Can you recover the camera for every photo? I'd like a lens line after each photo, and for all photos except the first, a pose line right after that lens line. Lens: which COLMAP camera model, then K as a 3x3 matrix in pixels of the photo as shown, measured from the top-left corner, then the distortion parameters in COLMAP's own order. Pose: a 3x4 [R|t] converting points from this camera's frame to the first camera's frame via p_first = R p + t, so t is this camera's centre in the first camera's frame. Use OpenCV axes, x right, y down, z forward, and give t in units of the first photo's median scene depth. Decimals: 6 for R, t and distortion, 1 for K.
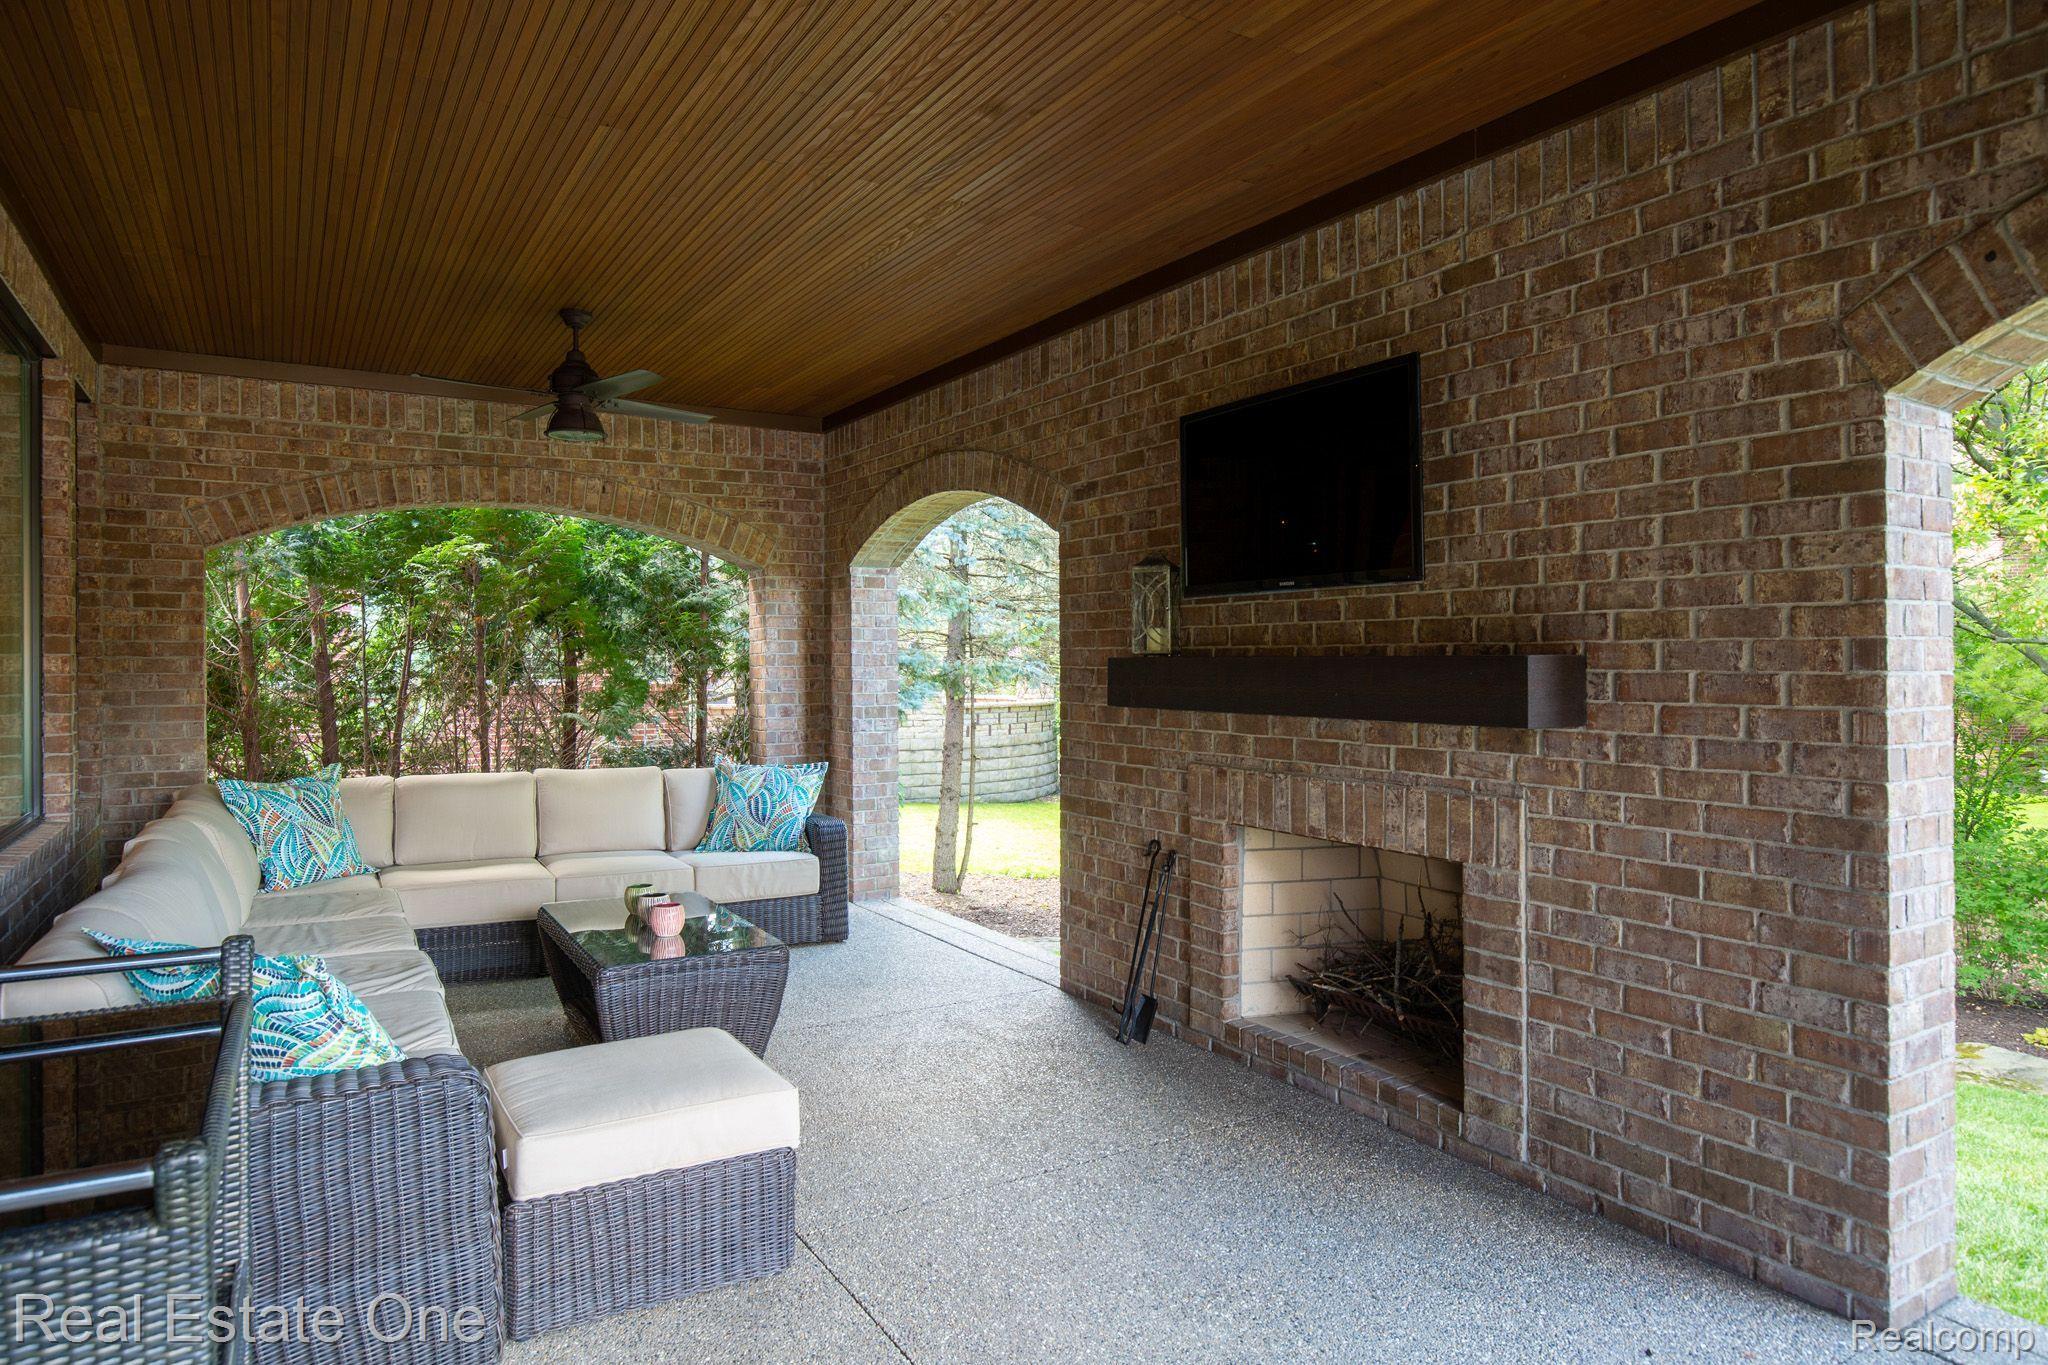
lens RADIAL K [[1243.6, 0, 1028.9], [0, 1243.6, 652.4], [0, 0, 1]] dist [-0.009221, 0.001583]
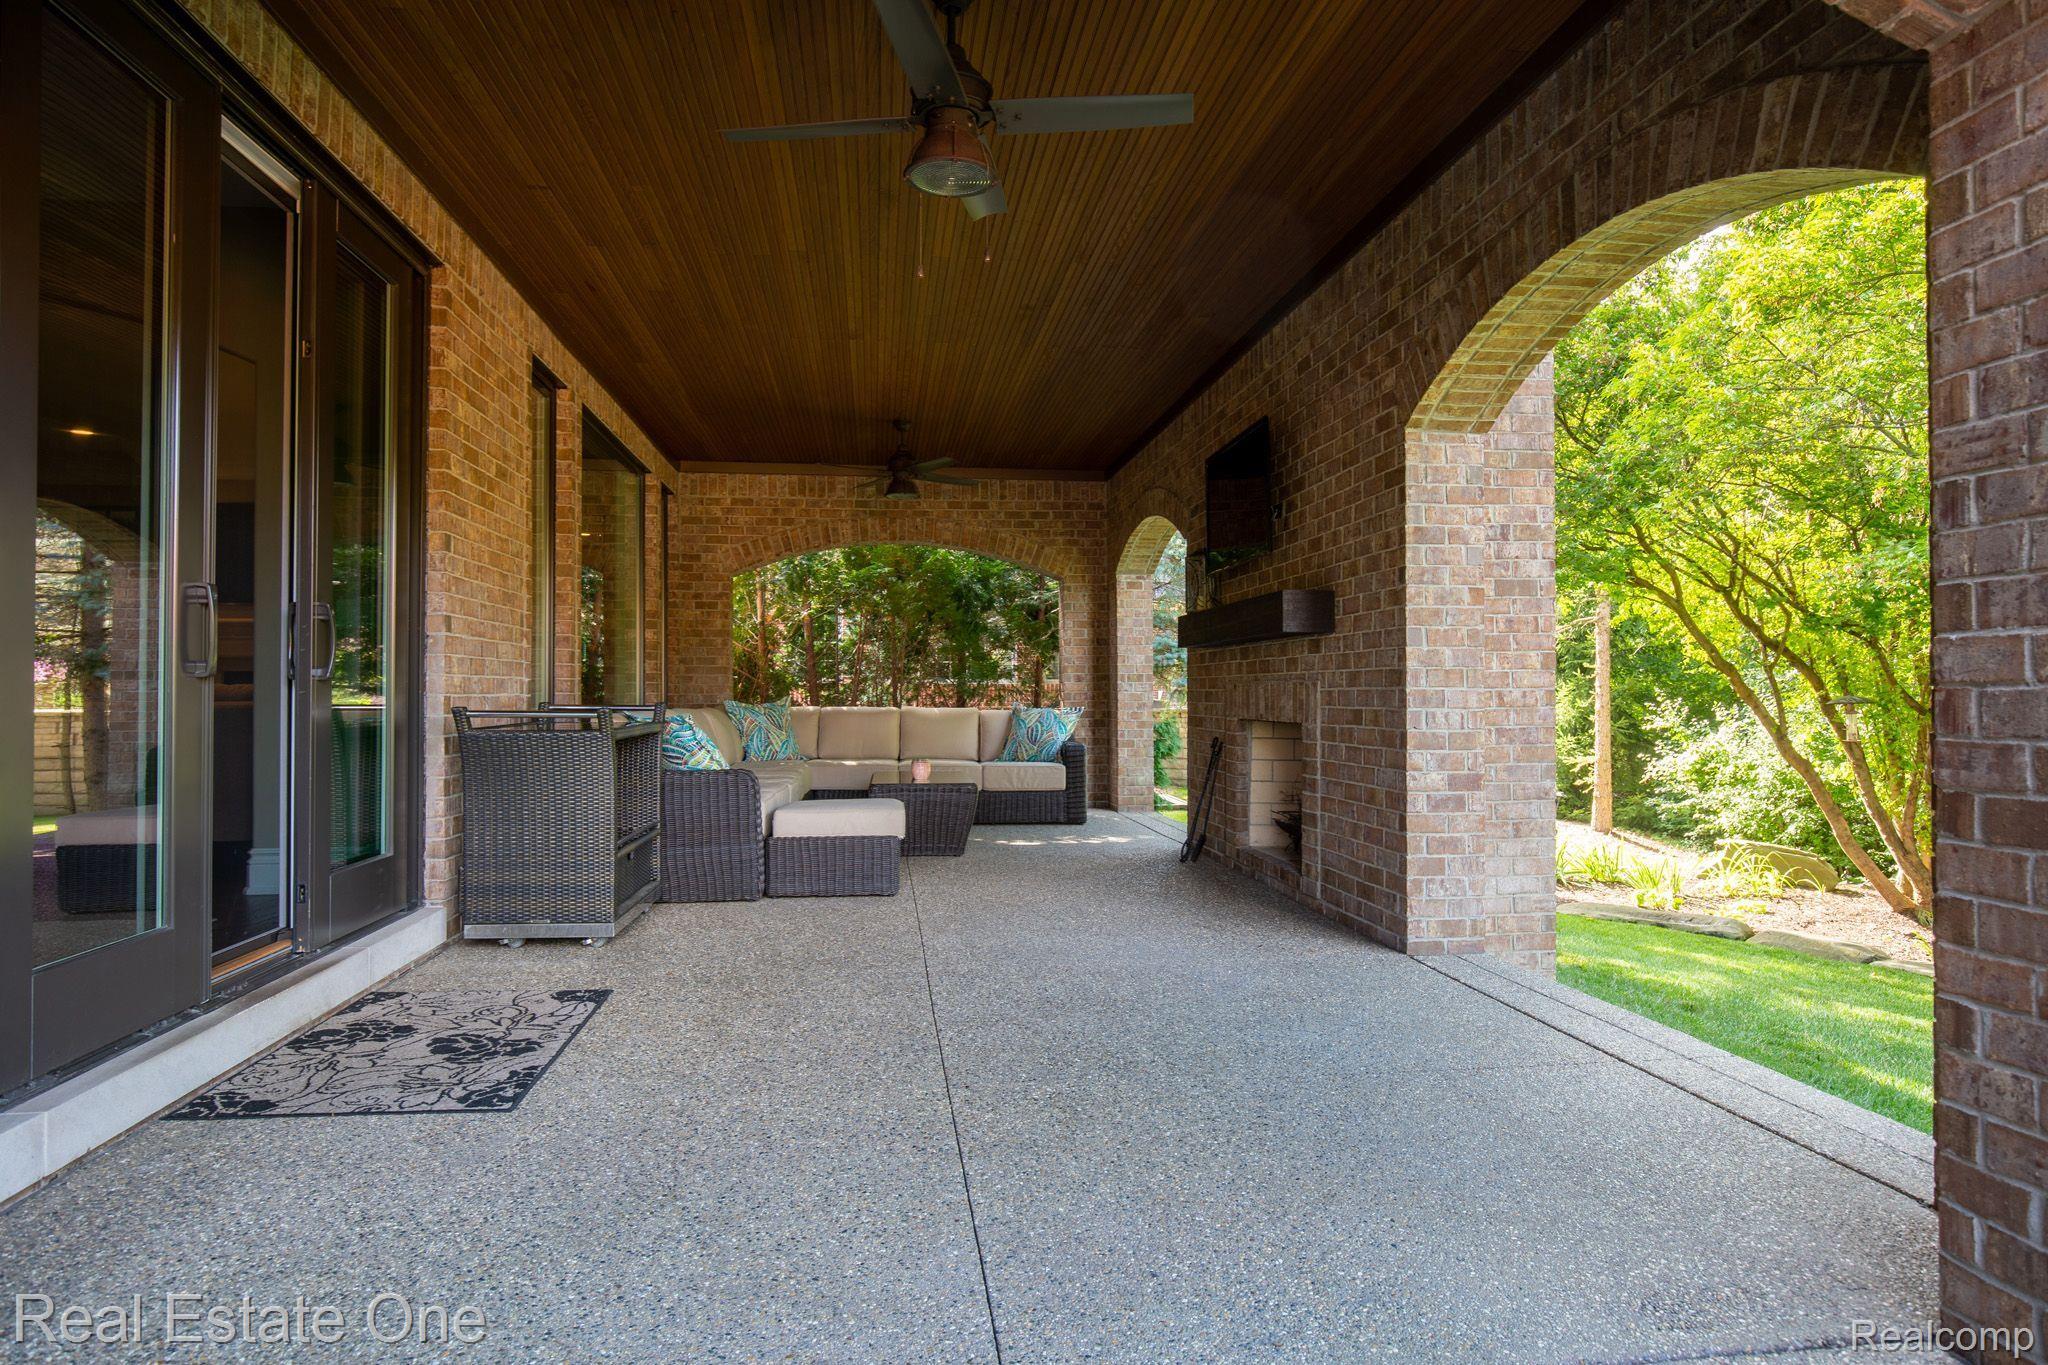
lens RADIAL K [[1208.1, 0, 1023.1], [0, 1208.1, 679.7], [0, 0, 1]] dist [-0.014250, 0.000583]
pose [[0.910622, -0.001879, -0.413237, 0.398132], [-0.000563, 0.999983, -0.005788, 0.071563], [0.413240, 0.005503, 0.910605, -0.357533]]
